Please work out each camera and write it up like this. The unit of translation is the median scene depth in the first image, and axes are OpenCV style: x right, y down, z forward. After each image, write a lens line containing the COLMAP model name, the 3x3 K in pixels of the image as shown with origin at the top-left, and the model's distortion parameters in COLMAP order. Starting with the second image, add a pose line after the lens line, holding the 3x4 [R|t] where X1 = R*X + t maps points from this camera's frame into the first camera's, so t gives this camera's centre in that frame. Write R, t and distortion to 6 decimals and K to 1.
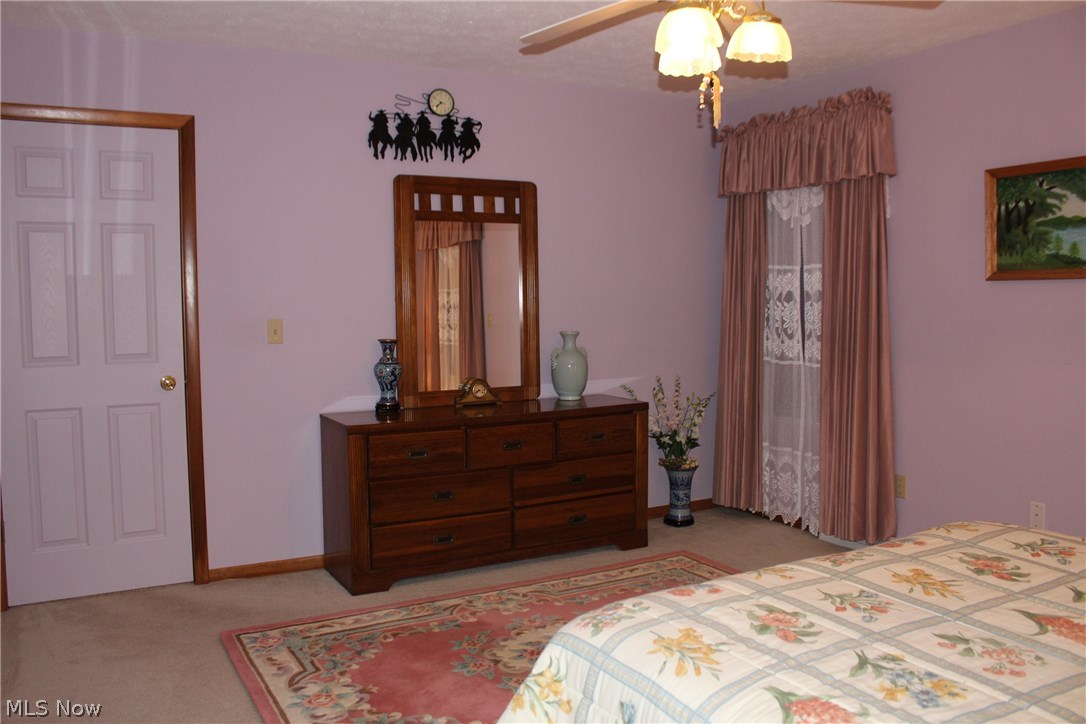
lens RADIAL K [[915.9, 0, 543.0], [0, 915.9, 362.0], [0, 0, 1]] dist [-0.002665, 0.098836]
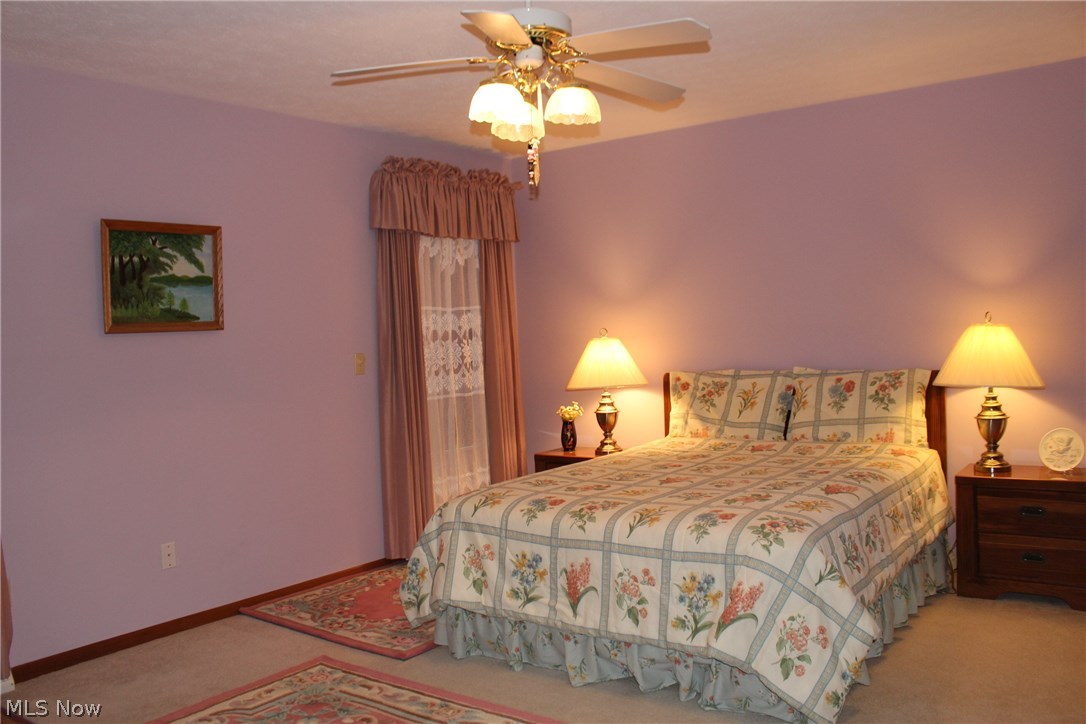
lens RADIAL K [[917.8, 0, 543.0], [0, 917.8, 362.0], [0, 0, 1]] dist [-0.133979, 0.108515]
pose [[-0.415253, -0.015274, 0.909578, -0.584976], [0.108122, 0.991943, 0.066018, -0.076054], [-0.903258, 0.125759, -0.410256, 1.034901]]
